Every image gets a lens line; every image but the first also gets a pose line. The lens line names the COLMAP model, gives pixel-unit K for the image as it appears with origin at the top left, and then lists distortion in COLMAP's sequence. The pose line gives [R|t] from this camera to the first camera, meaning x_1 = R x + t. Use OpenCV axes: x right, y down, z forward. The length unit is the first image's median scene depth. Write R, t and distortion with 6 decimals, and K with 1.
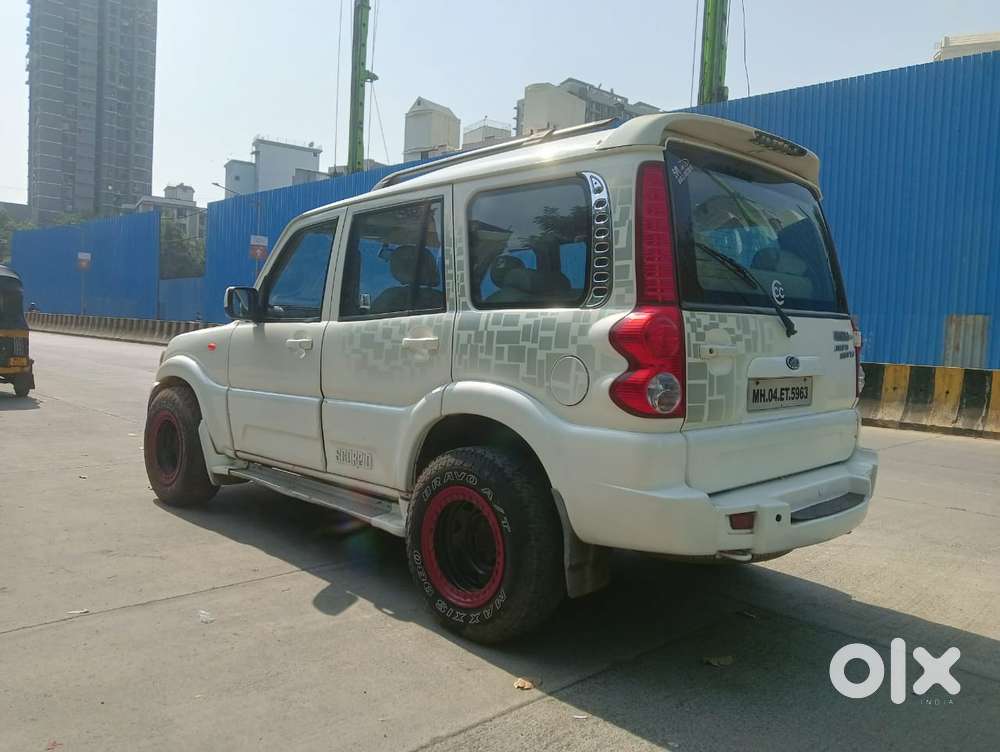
lens RADIAL K [[789.7, 0, 499.2], [0, 789.7, 379.7], [0, 0, 1]] dist [0.102806, -0.161147]
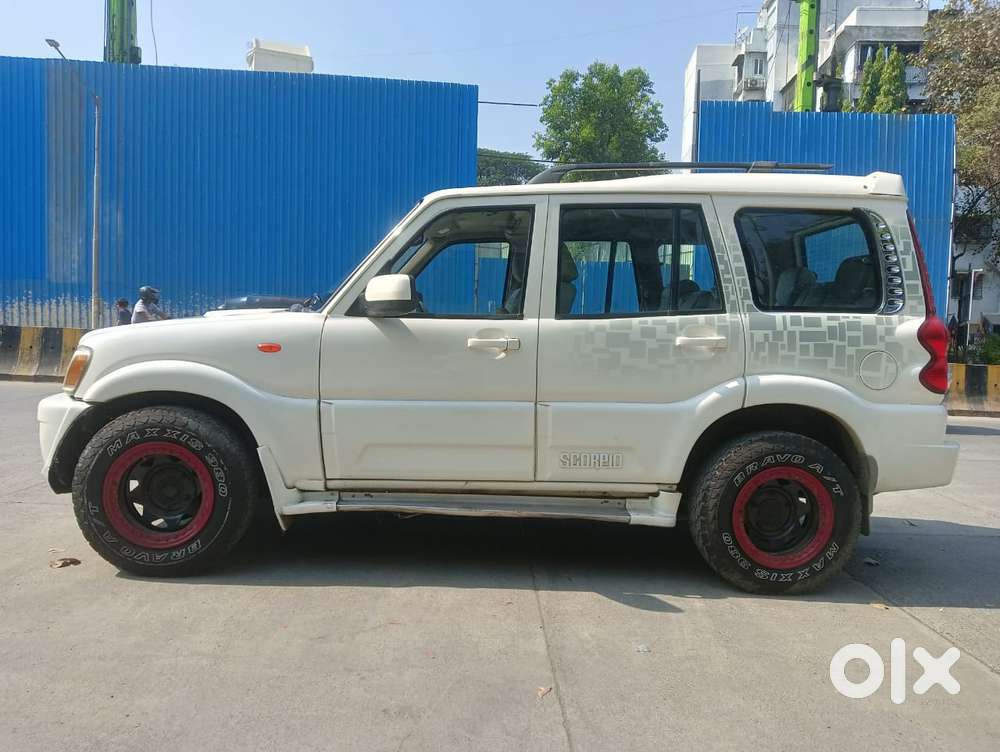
lens RADIAL K [[792.1, 0, 499.4], [0, 792.1, 376.7], [0, 0, 1]] dist [0.007139, -0.008071]
pose [[0.673985, -0.055117, 0.736686, -1.139871], [0.034763, 0.998474, 0.042899, -0.057997], [-0.737927, -0.003304, 0.674873, 0.512501]]
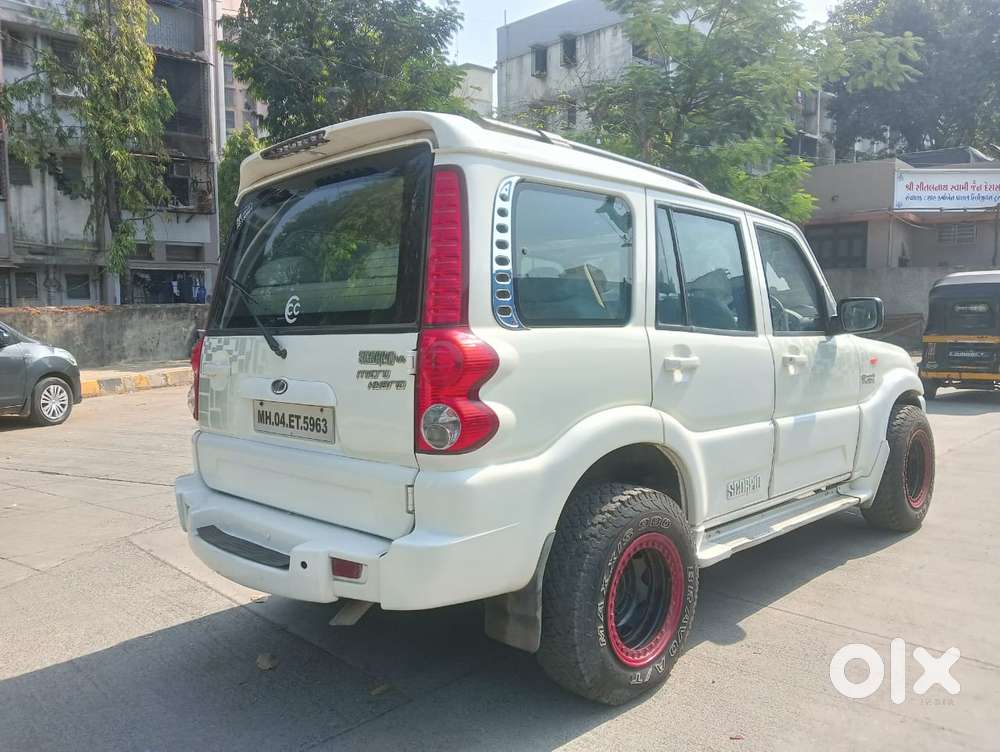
lens RADIAL K [[792.1, 0, 499.4], [0, 792.1, 376.7], [0, 0, 1]] dist [0.007139, -0.008071]
pose [[-0.004352, 0.038120, -0.999264, 1.250565], [-0.041050, 0.998424, 0.038267, -0.076227], [0.999148, 0.041187, -0.002780, 1.236494]]
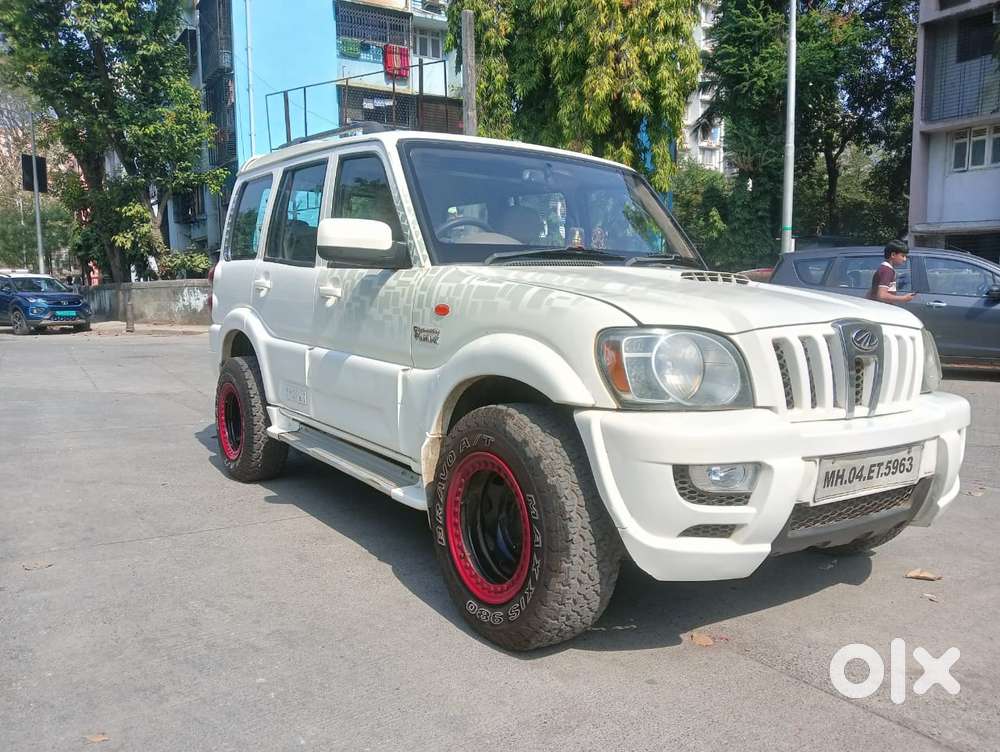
lens RADIAL K [[792.1, 0, 499.4], [0, 792.1, 376.7], [0, 0, 1]] dist [0.007139, -0.008071]
pose [[-0.984341, -0.066704, 0.163165, -0.359603], [-0.038385, 0.984537, 0.170922, -0.158377], [-0.172043, 0.161982, -0.971681, 2.755189]]
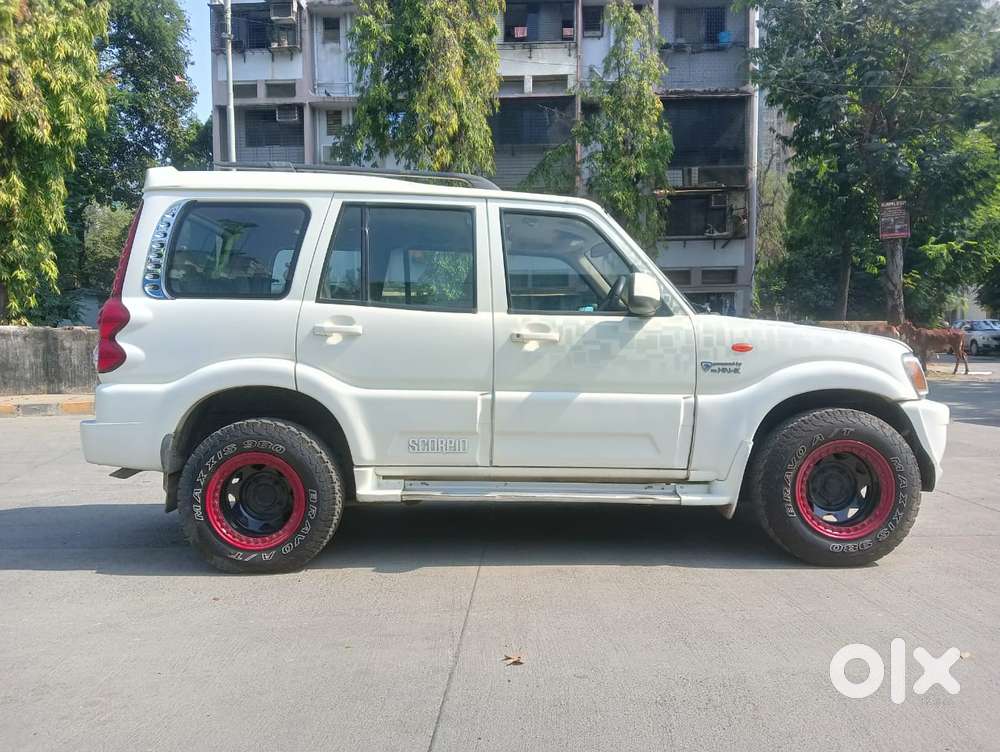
lens RADIAL K [[788.0, 0, 497.8], [0, 788.0, 378.1], [0, 0, 1]] dist [0.091059, -0.140427]
pose [[-0.717760, -0.011361, -0.696198, 0.947627], [-0.064931, 0.996602, 0.050678, -0.068905], [0.693257, 0.081579, -0.716059, 2.495291]]
